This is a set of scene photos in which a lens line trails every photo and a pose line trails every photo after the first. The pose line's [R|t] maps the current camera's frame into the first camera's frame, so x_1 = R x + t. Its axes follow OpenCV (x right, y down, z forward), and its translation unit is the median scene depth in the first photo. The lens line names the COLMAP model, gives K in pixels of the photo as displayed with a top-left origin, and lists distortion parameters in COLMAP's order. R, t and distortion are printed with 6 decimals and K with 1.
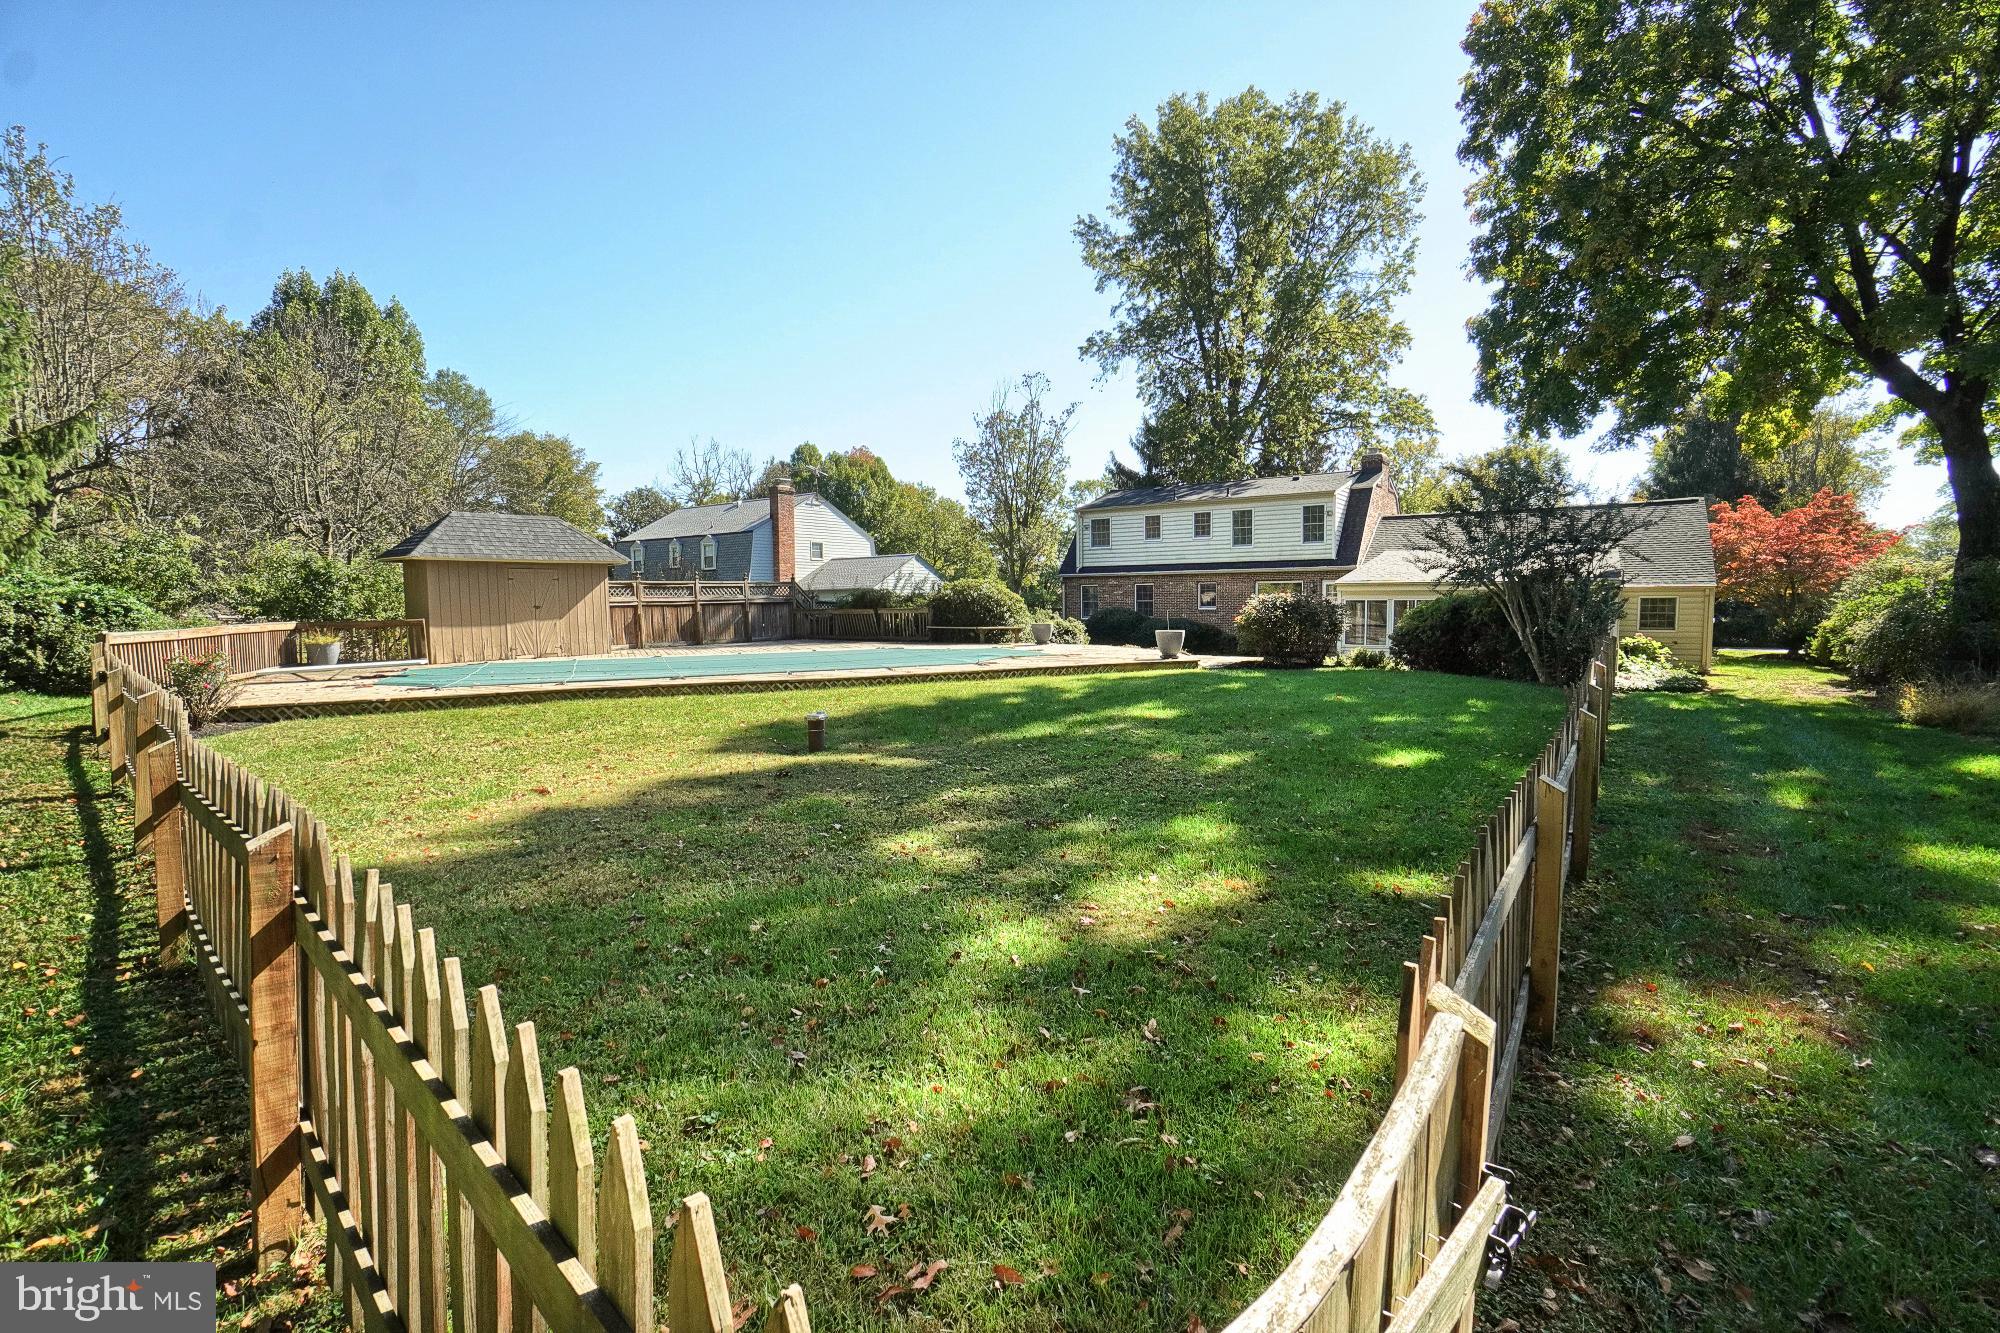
lens RADIAL K [[882.3, 0, 1003.6], [0, 882.3, 660.9], [0, 0, 1]] dist [-0.022221, 0.002189]
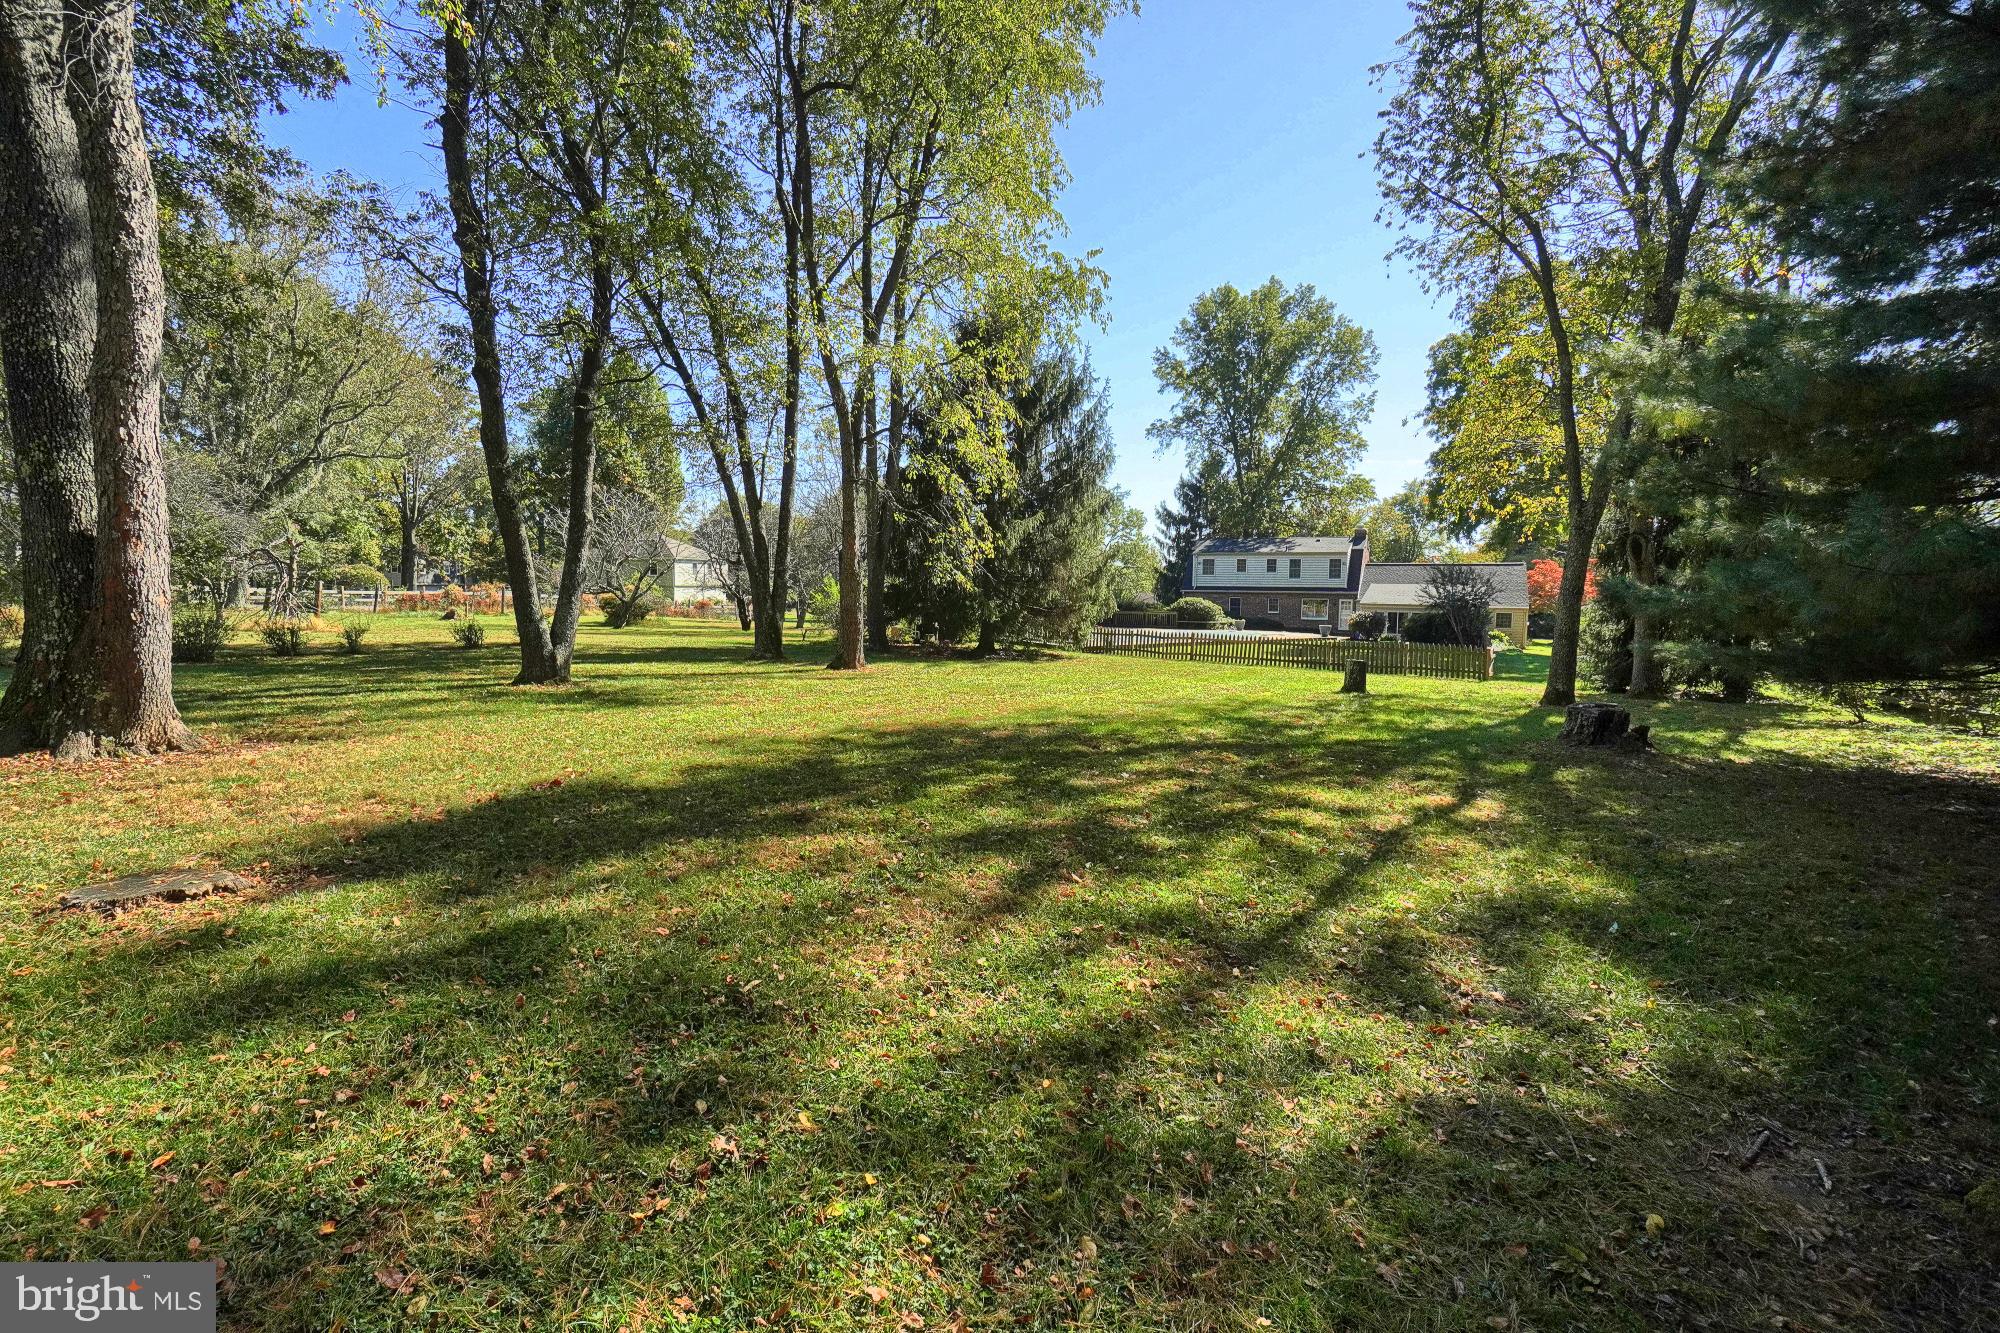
lens RADIAL K [[882.3, 0, 996.3], [0, 882.3, 668.2], [0, 0, 1]] dist [-0.022221, 0.002189]
pose [[0.992594, 0.007544, 0.121247, -0.432268], [-0.010696, 0.999621, 0.025363, 0.012405], [-0.121009, -0.026472, 0.992298, -0.571522]]
